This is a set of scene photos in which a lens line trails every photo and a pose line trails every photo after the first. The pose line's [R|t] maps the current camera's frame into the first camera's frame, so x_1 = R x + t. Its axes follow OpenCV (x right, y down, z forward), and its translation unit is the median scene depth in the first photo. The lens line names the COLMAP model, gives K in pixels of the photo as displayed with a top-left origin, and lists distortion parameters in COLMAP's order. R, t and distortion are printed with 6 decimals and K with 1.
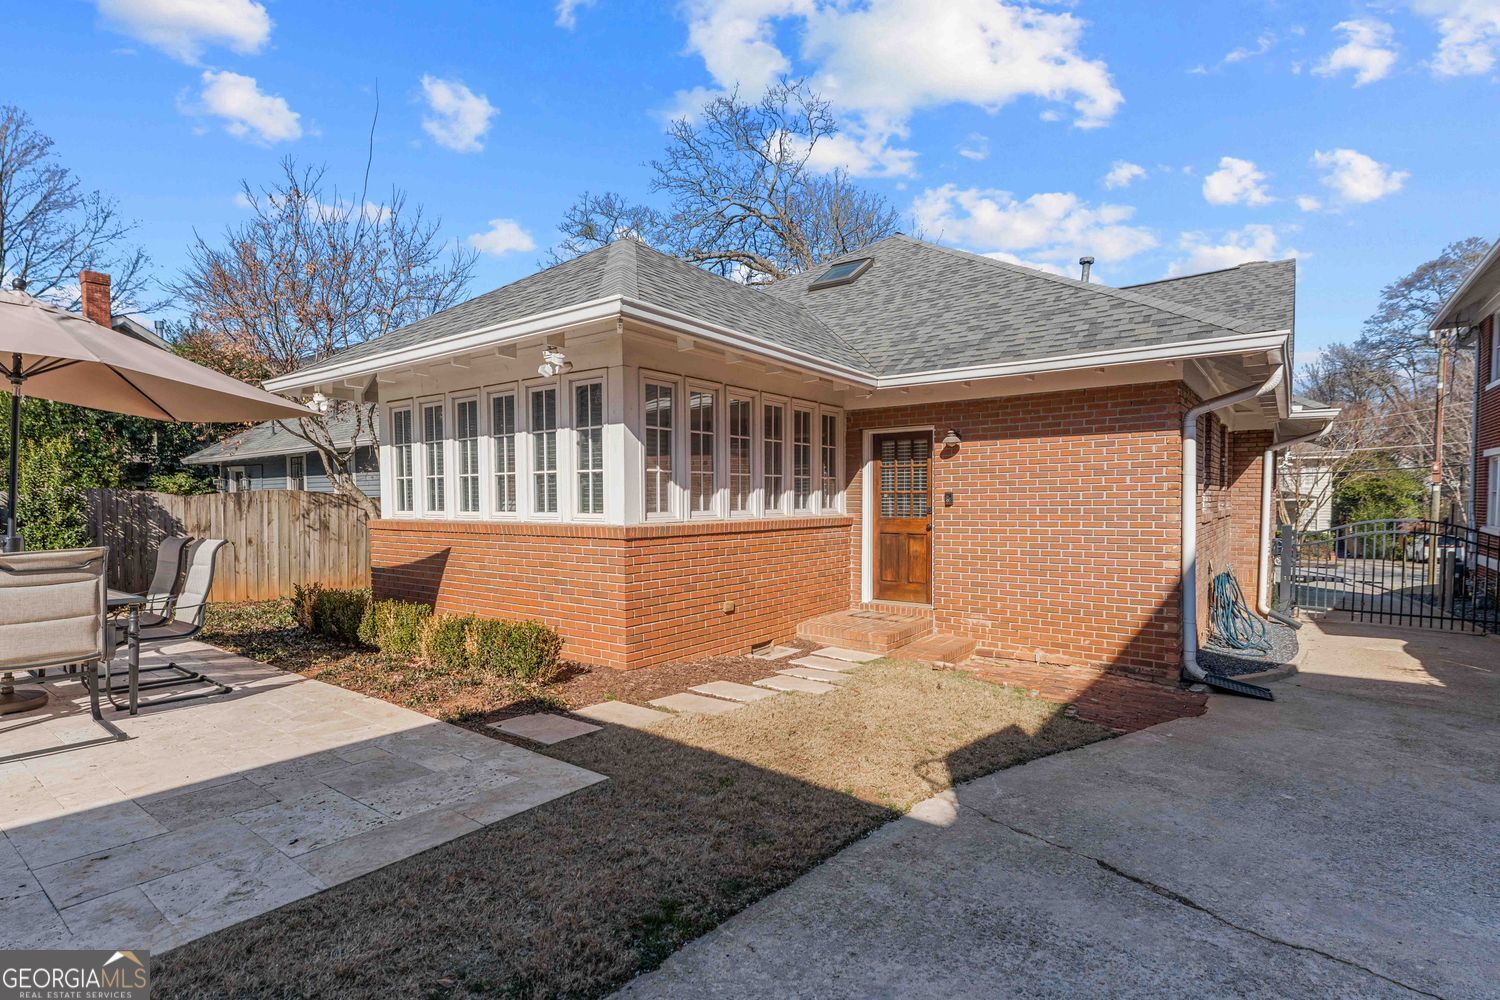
lens RADIAL K [[726.7, 0, 749.2], [0, 726.7, 530.8], [0, 0, 1]] dist [-0.000719, -0.000164]
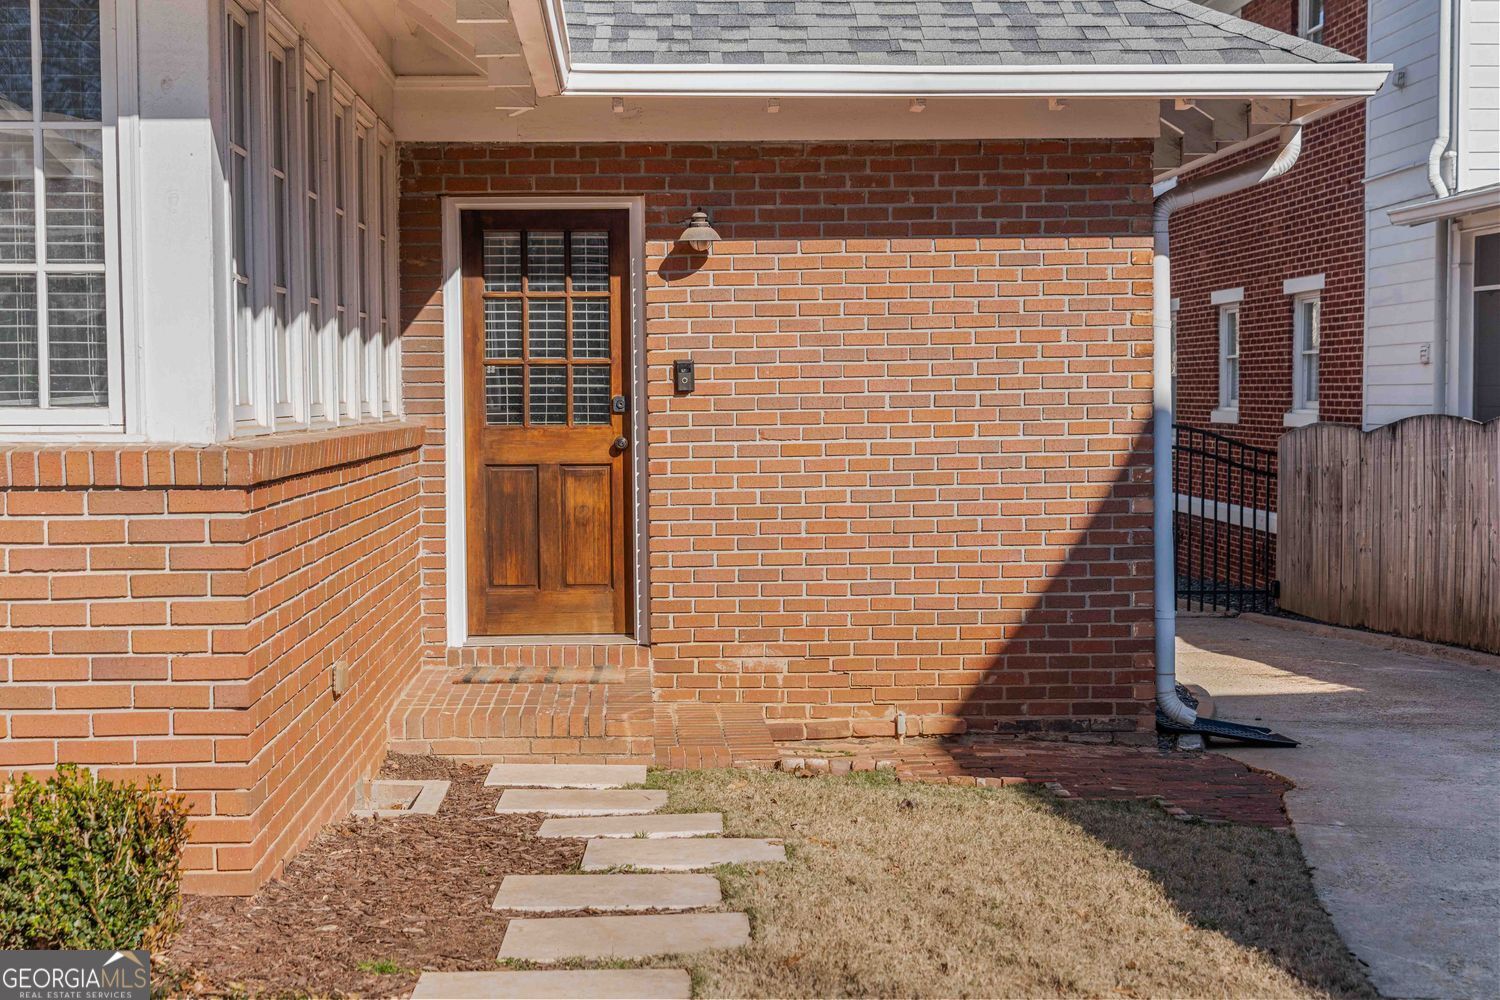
lens RADIAL K [[1835.7, 0, 749.0], [0, 1835.7, 498.0], [0, 0, 1]] dist [0.016296, 0.000000]
pose [[0.764296, -0.037989, 0.643746, -0.385942], [0.032901, 0.999260, 0.019906, 0.006193], [-0.644026, 0.005966, 0.764980, 0.175338]]
